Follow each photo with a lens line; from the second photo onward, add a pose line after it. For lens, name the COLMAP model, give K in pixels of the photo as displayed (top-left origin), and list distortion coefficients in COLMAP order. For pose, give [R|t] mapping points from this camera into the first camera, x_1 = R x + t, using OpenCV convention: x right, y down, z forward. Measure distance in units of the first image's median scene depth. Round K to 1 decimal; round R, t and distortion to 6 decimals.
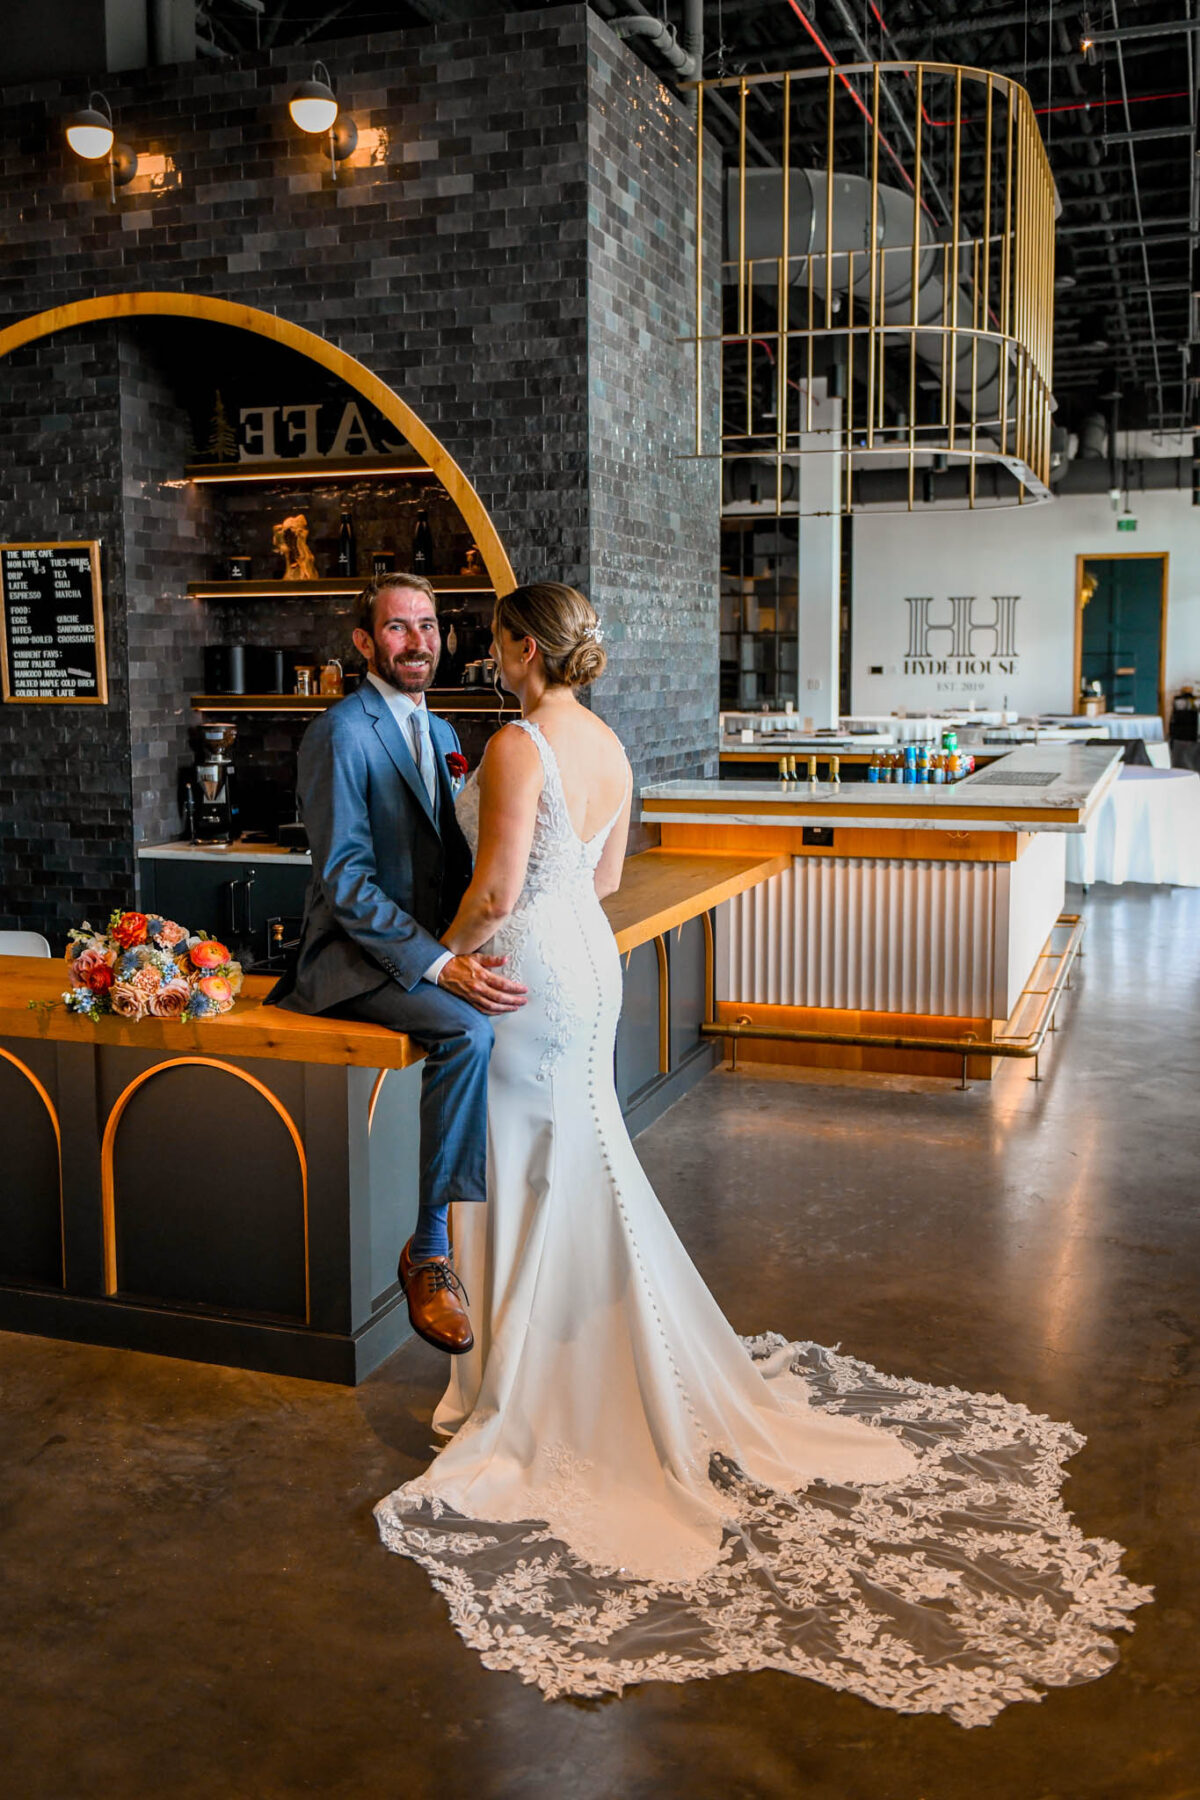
lens RADIAL K [[1640.2, 0, 588.7], [0, 1640.2, 802.9], [0, 0, 1]] dist [-0.005027, 0.000000]
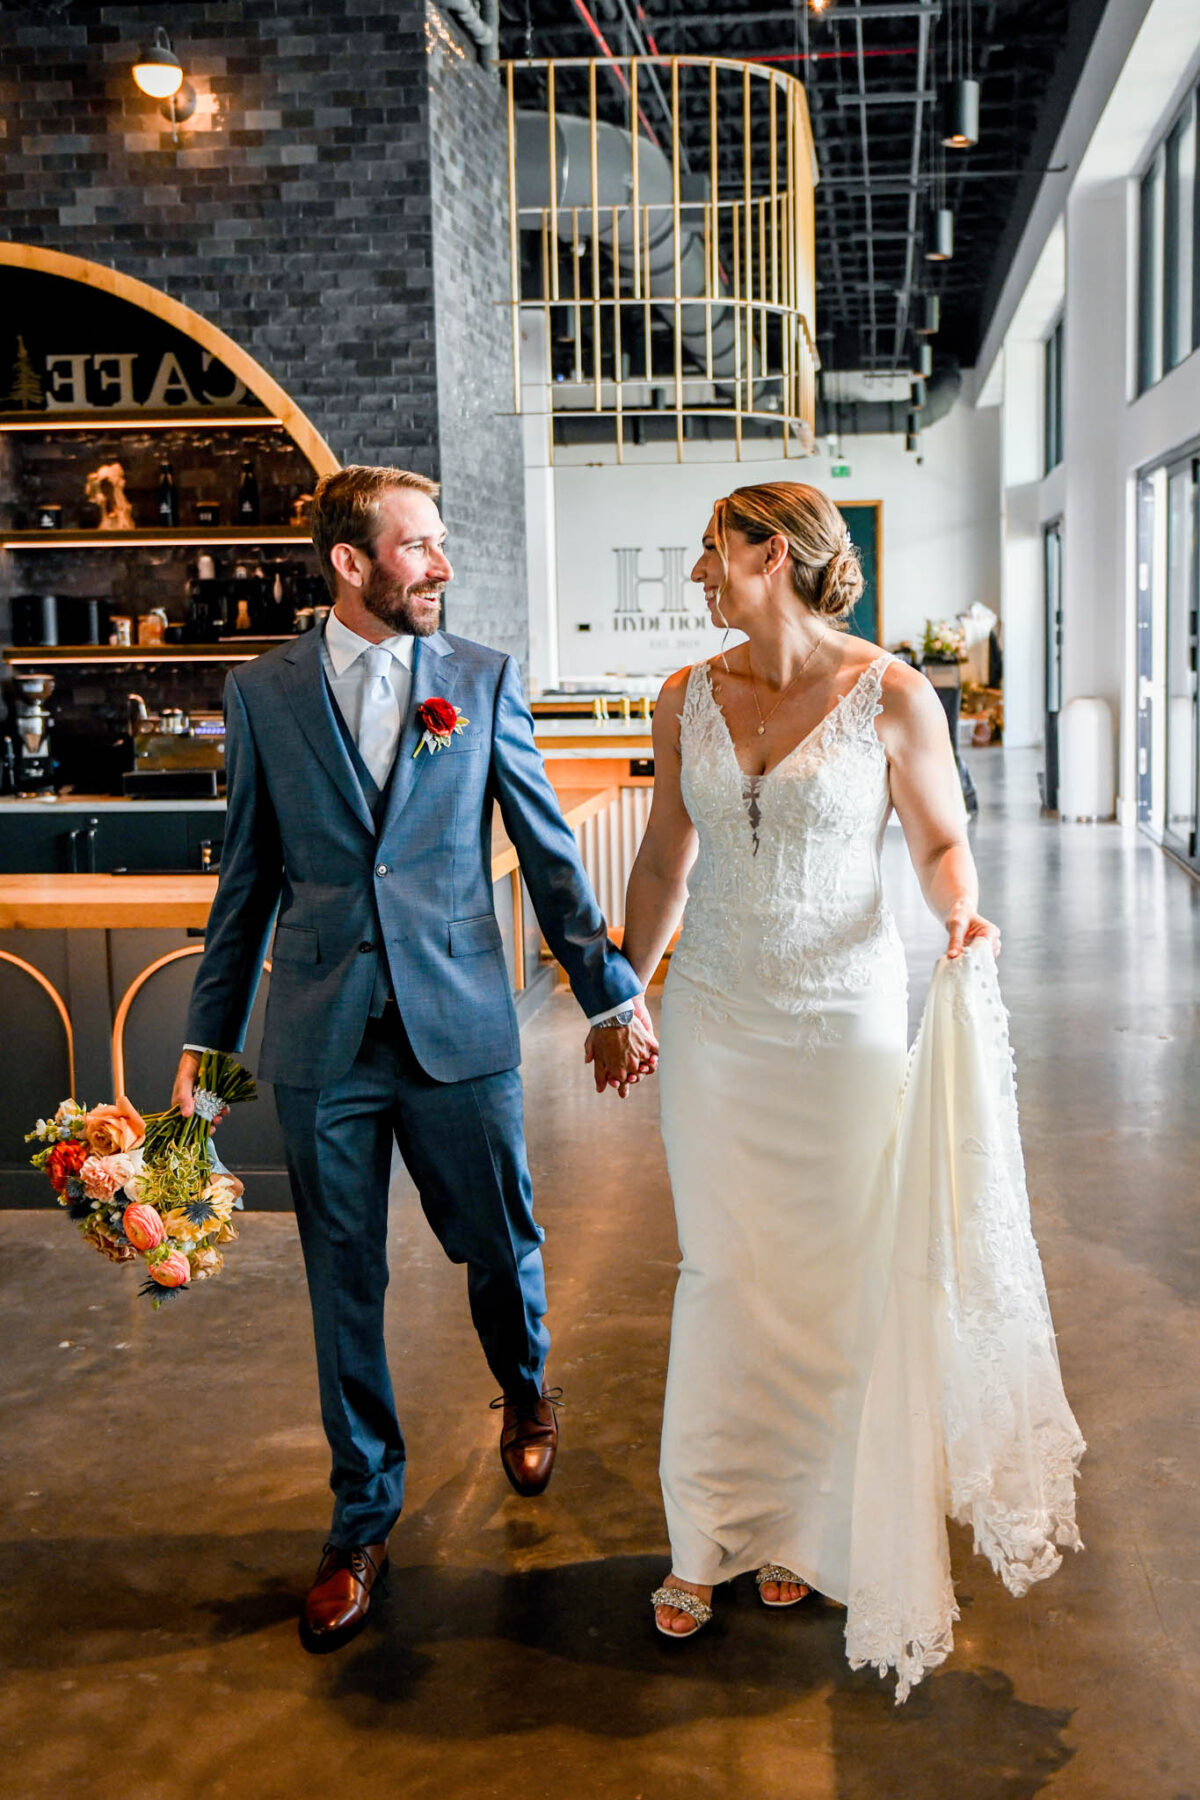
lens RADIAL K [[1998.6, 0, 697.8], [0, 1998.6, 778.2], [0, 0, 1]] dist [0.027824, 0.000000]
pose [[0.965486, -0.031310, 0.258567, -0.171837], [0.033984, 0.999405, -0.005876, 0.037282], [-0.258229, 0.014460, 0.965975, -0.290042]]
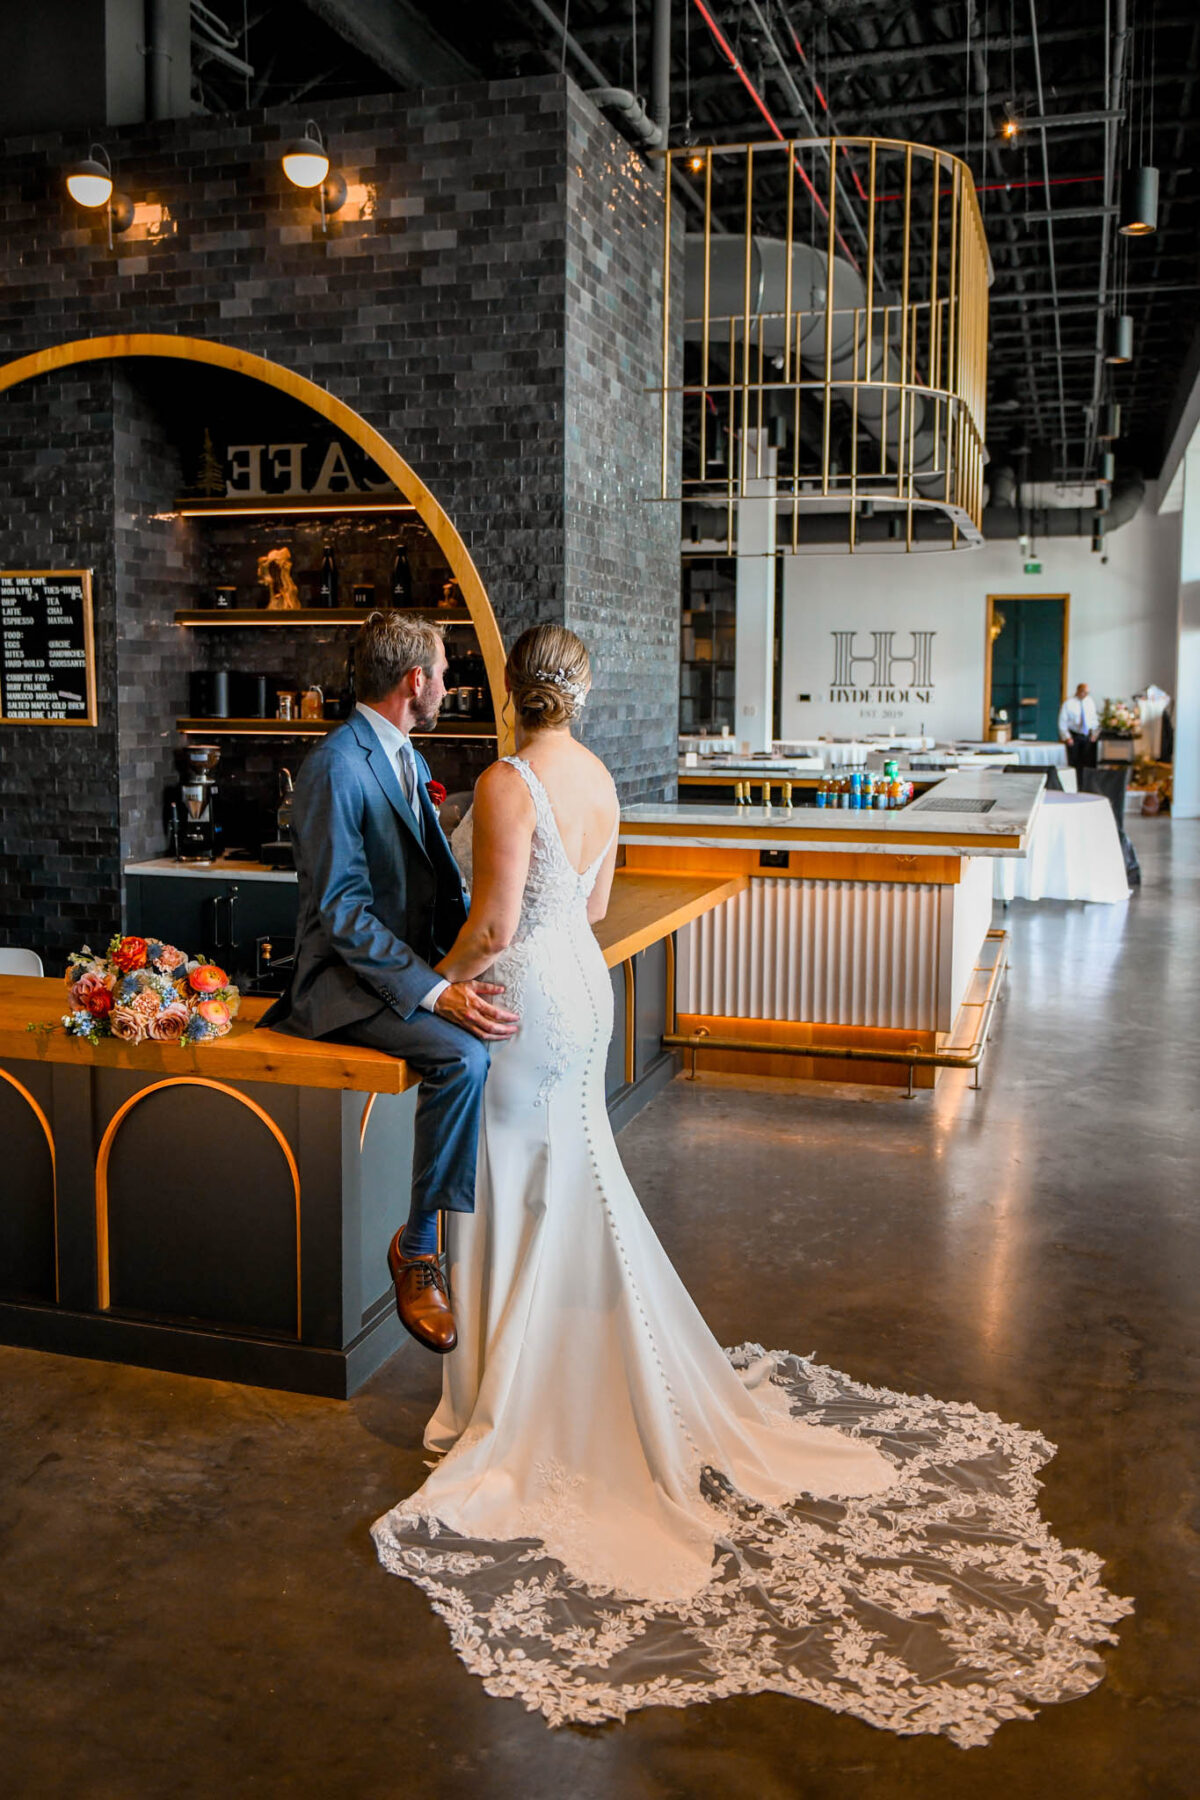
lens RADIAL K [[1511.4, 0, 602.4], [0, 1511.4, 792.1], [0, 0, 1]] dist [-0.022266, 0.005646]
pose [[0.998773, 0.009185, 0.048659, -0.019863], [-0.008448, 0.999847, -0.015322, -0.006791], [-0.048793, 0.014892, 0.998698, 0.029449]]
